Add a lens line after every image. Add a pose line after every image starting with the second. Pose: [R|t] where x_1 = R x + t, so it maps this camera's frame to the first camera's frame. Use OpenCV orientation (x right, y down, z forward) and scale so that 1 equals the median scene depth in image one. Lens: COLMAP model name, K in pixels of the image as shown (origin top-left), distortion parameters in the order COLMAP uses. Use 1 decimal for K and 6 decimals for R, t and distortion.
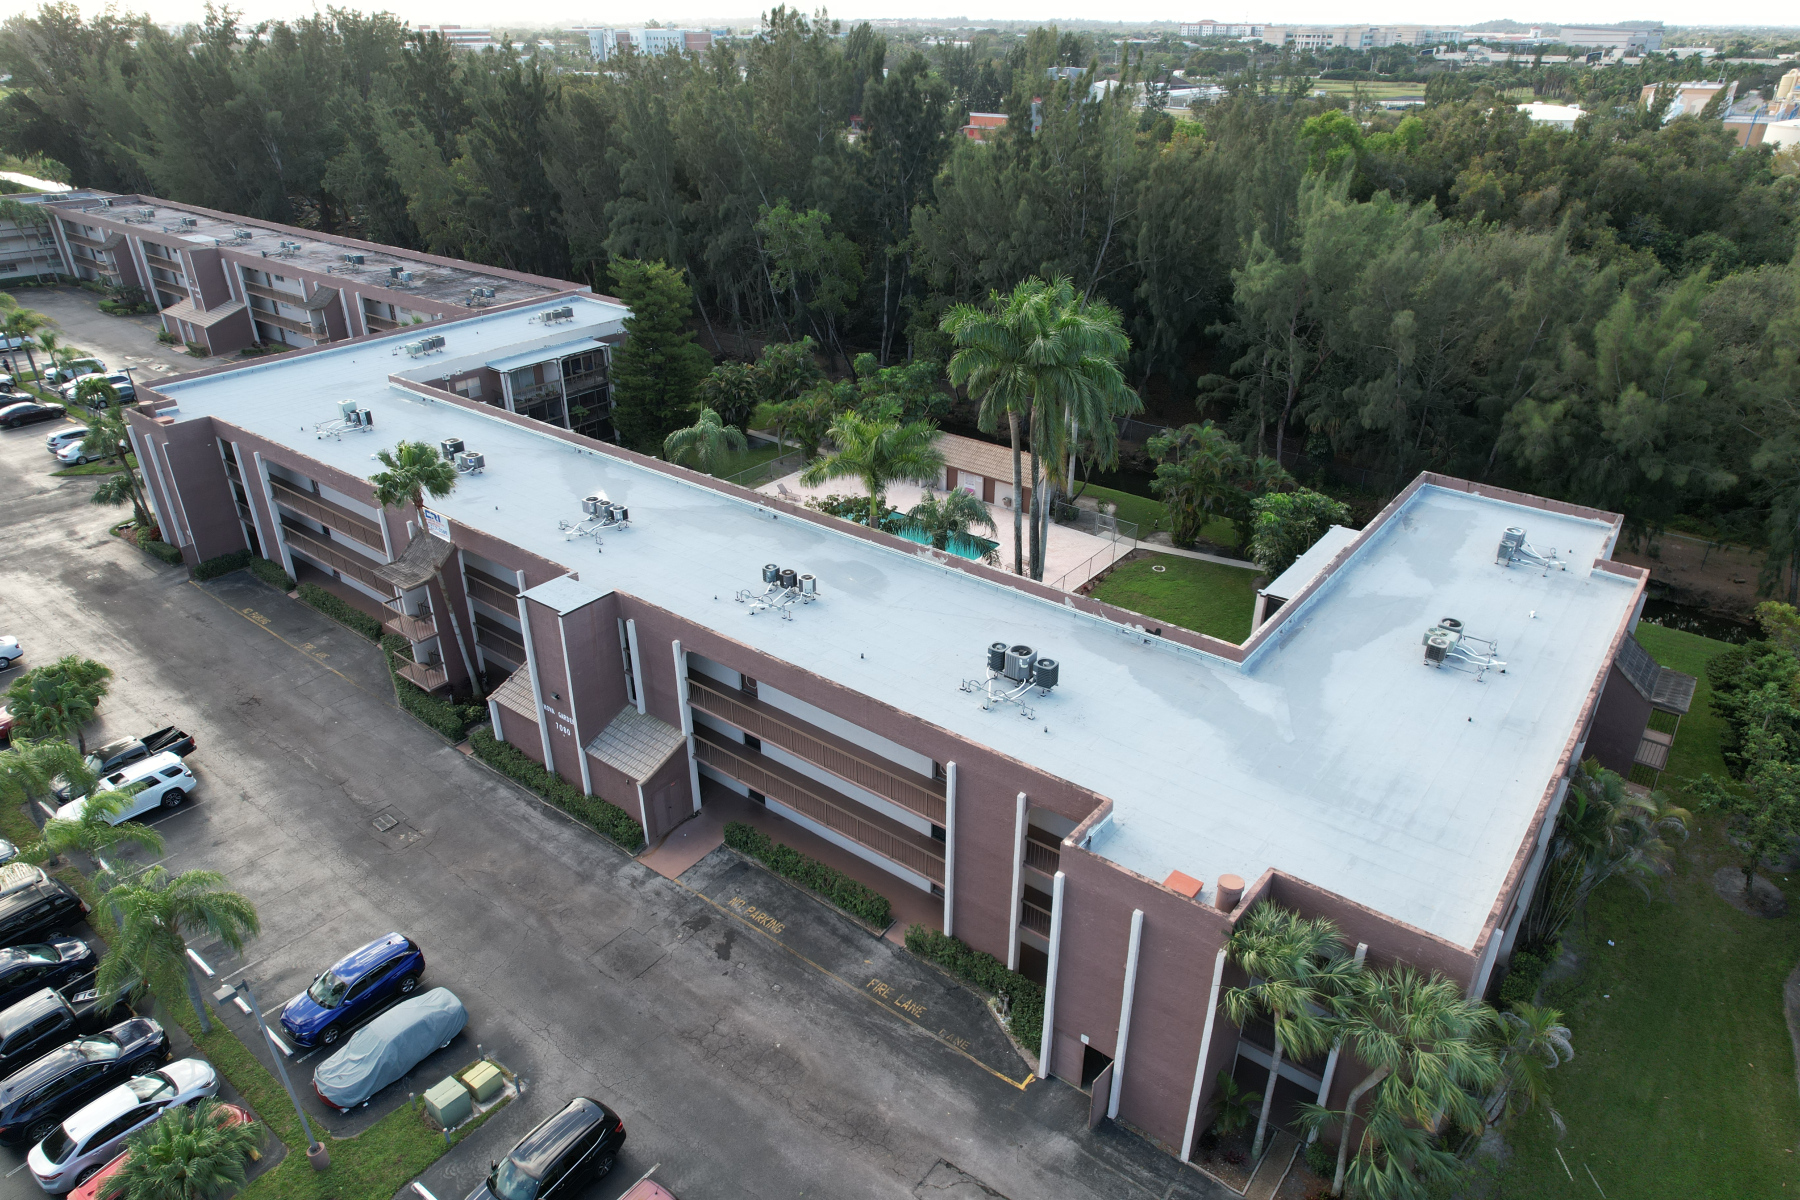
lens RADIAL K [[1146.8, 0, 904.5], [0, 1146.8, 598.9], [0, 0, 1]] dist [-0.061483, 0.056862]
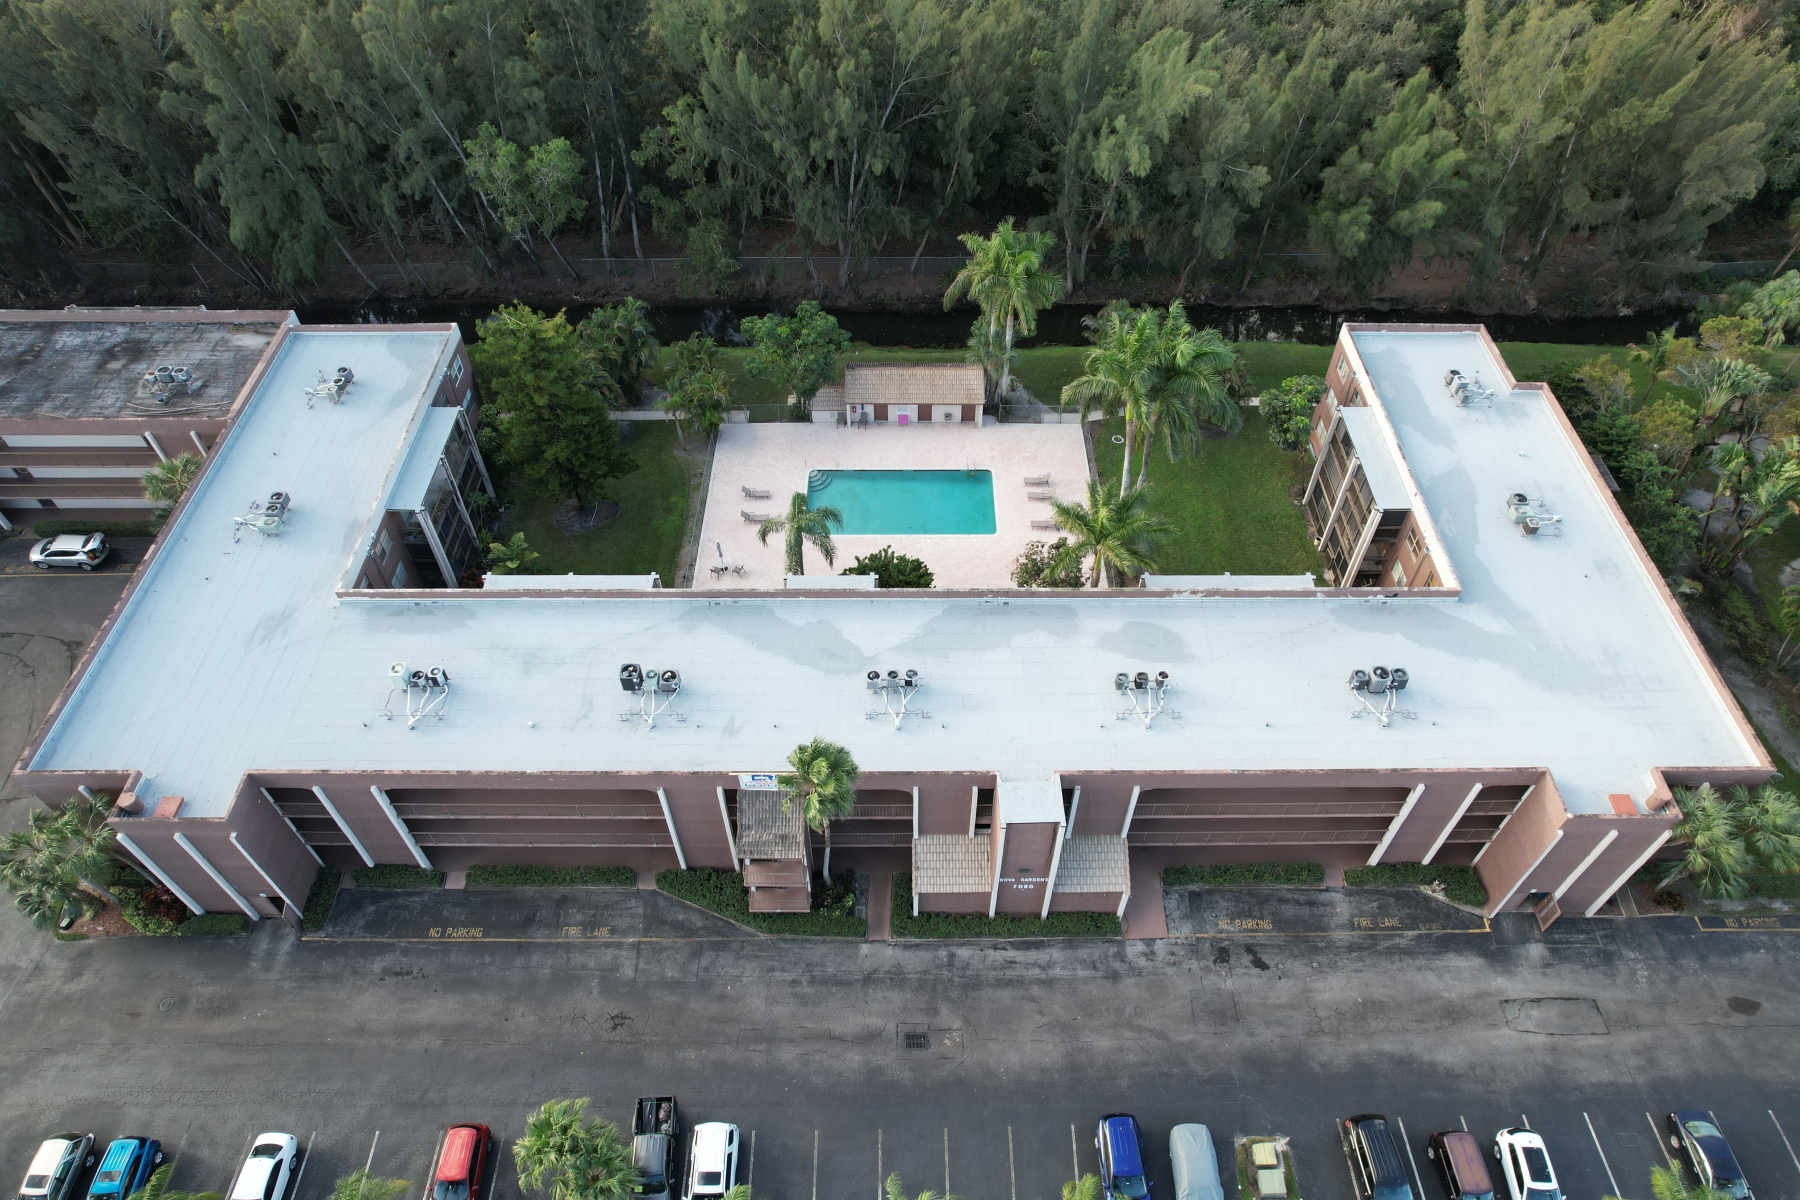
lens RADIAL K [[1146.8, 0, 910.5], [0, 1146.8, 604.9], [0, 0, 1]] dist [-0.061483, 0.056862]
pose [[0.786773, -0.464662, 0.406298, -0.636954], [0.282492, 0.856332, 0.432311, -0.574299], [-0.548805, -0.225355, 0.805002, 0.186623]]
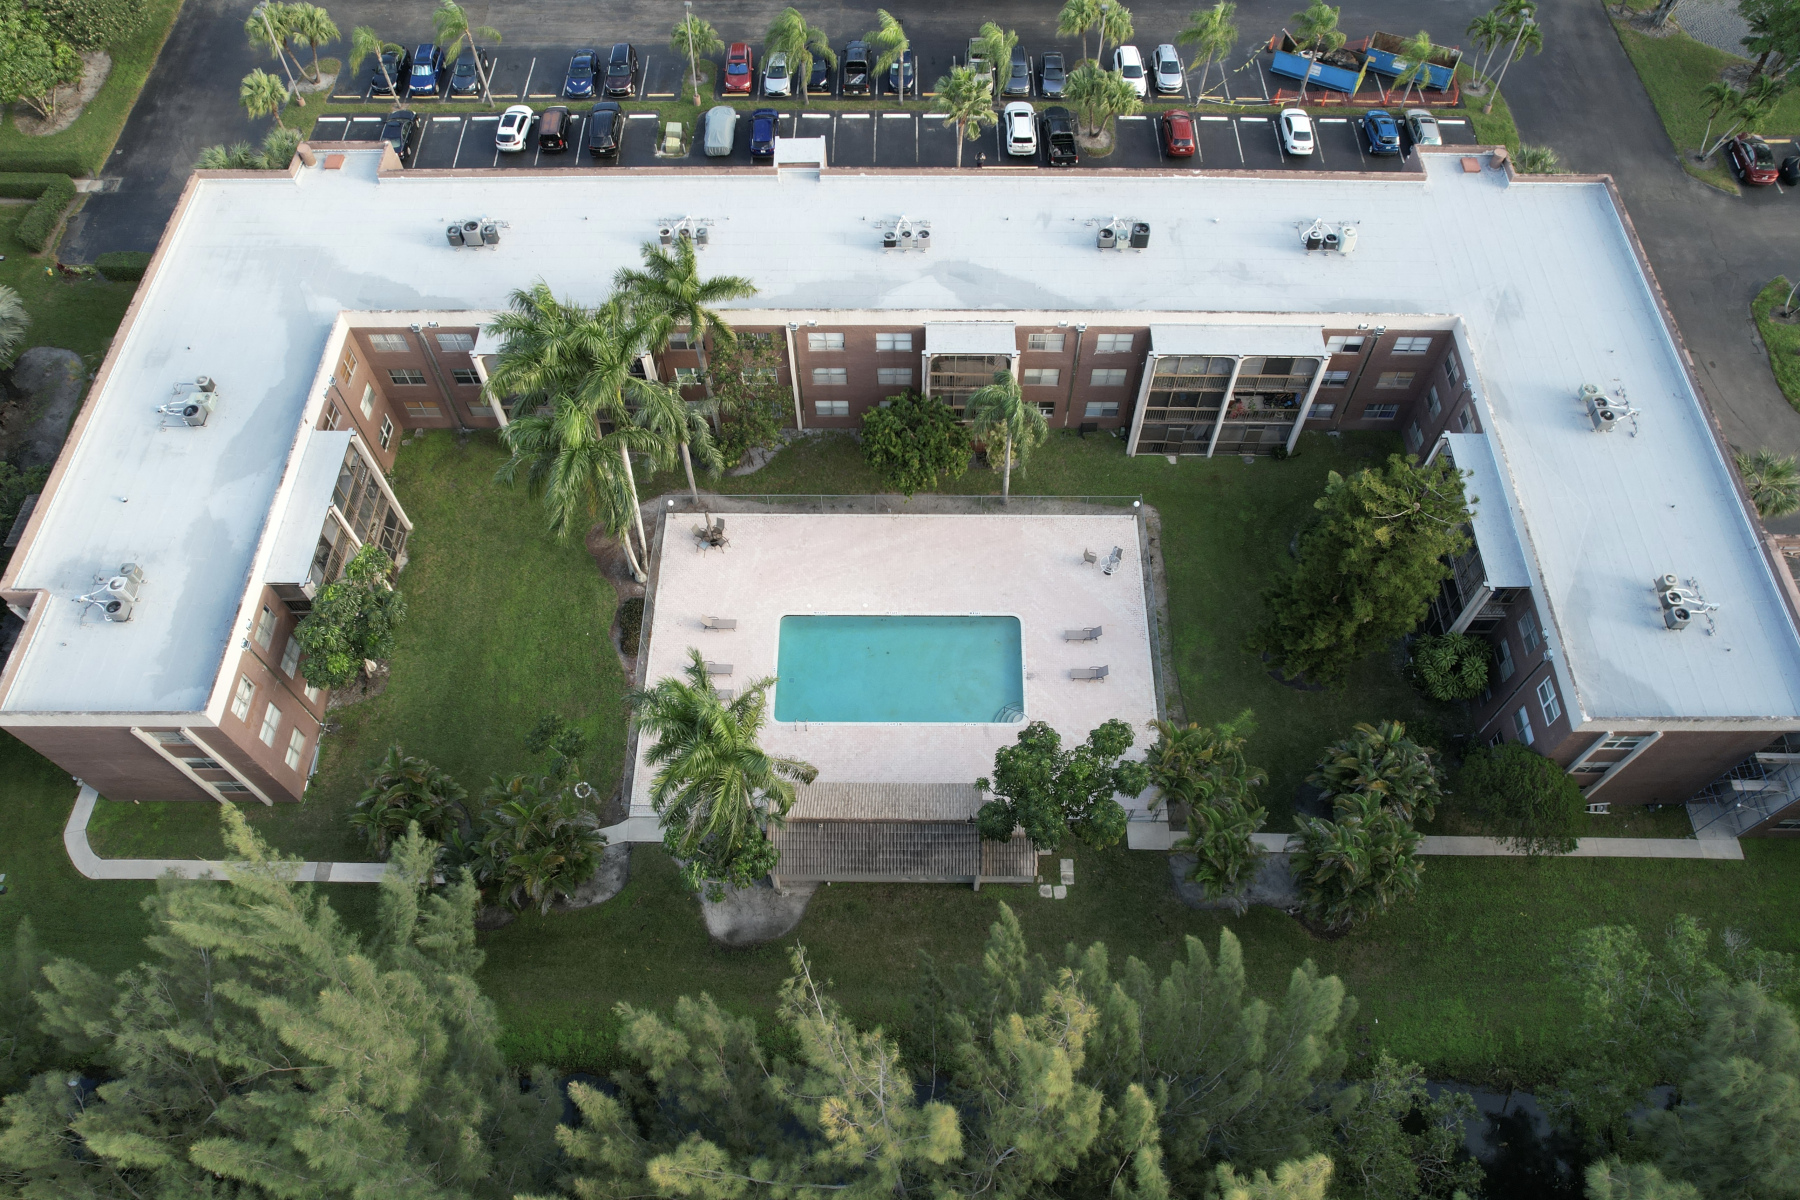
lens RADIAL K [[1214.9, 0, 925.8], [0, 1214.9, 625.4], [0, 0, 1]] dist [-0.060272, 0.056337]
pose [[-0.787438, 0.528606, -0.317046, 0.309886], [-0.287156, 0.140538, 0.947518, -1.177215], [0.545420, 0.837153, 0.041127, 1.291028]]
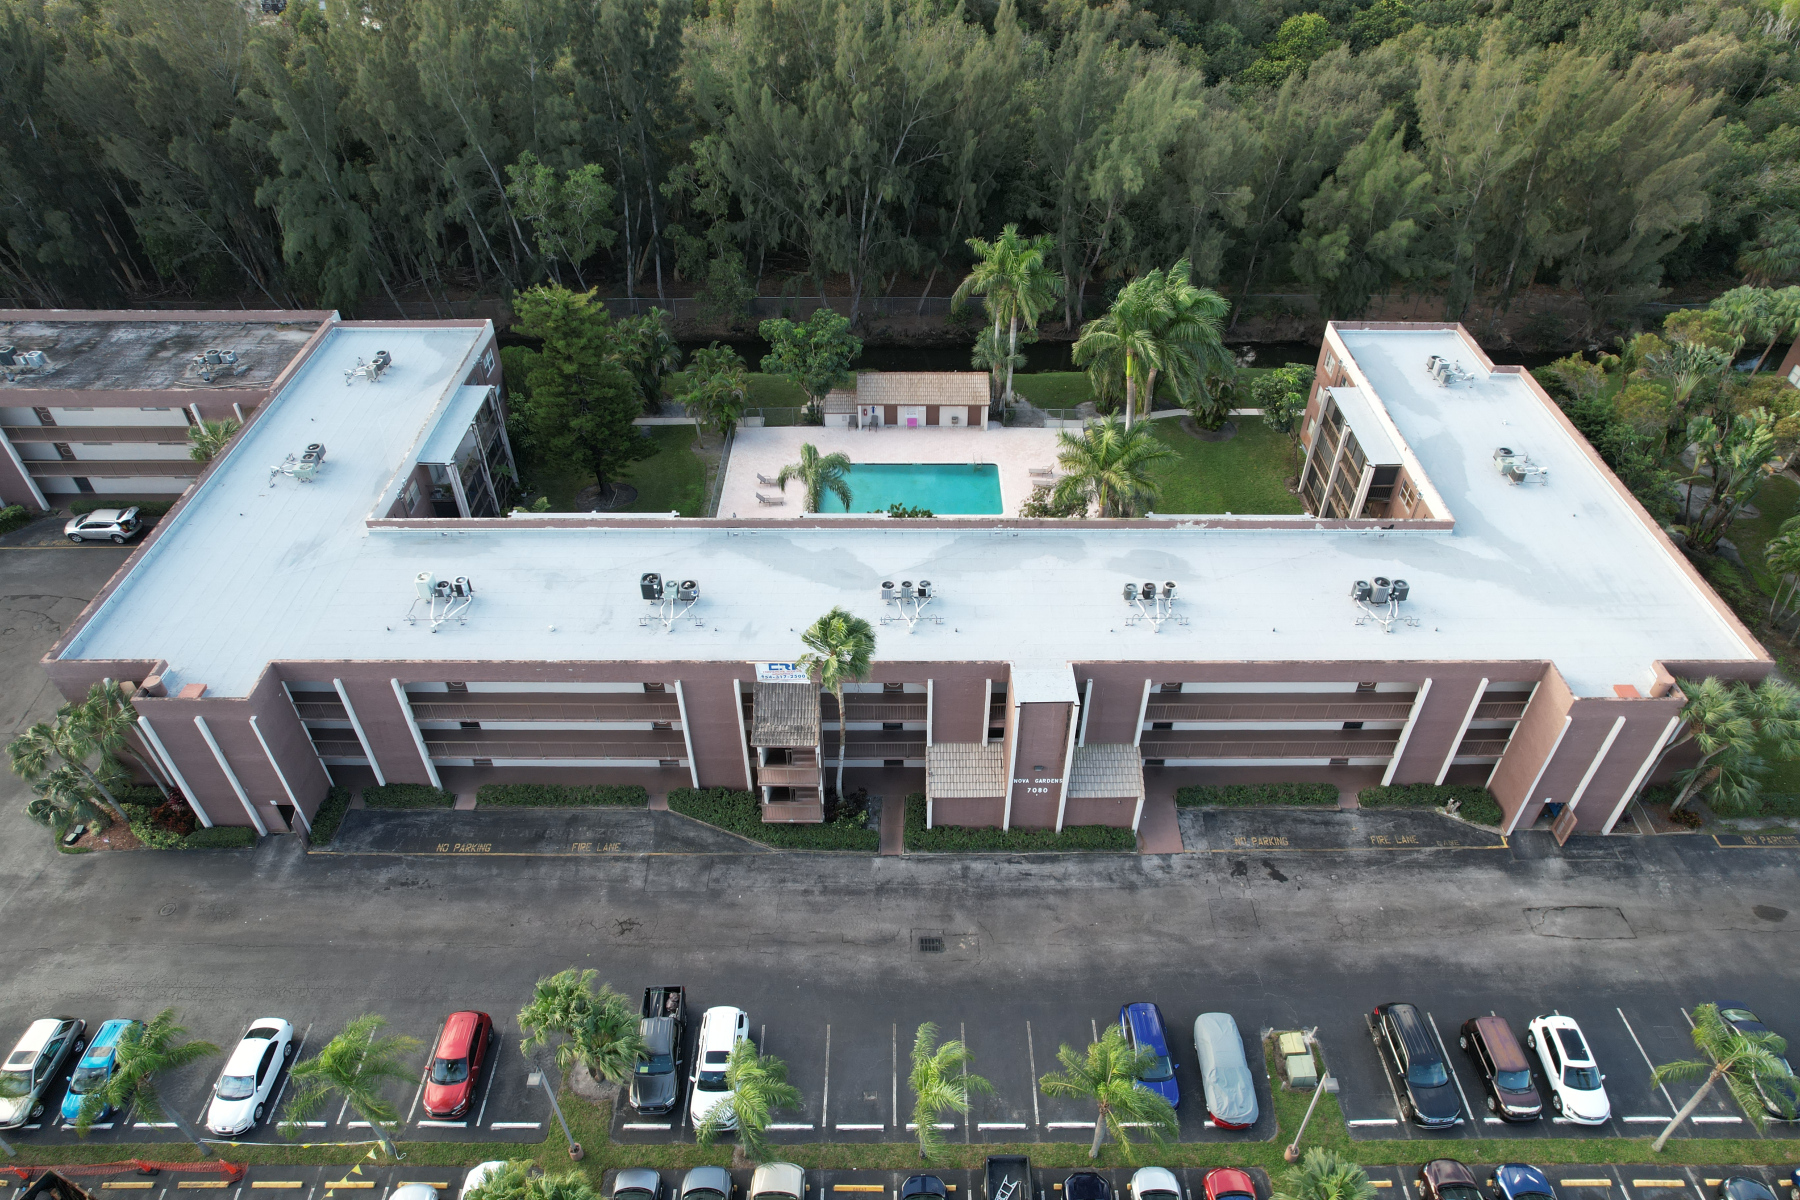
lens RADIAL K [[1146.8, 0, 910.0], [0, 1146.8, 604.6], [0, 0, 1]] dist [-0.061483, 0.056862]
pose [[0.786552, -0.398066, 0.472101, -0.763200], [0.280735, 0.911437, 0.300782, -0.381444], [-0.550021, -0.104045, 0.828644, 0.131252]]
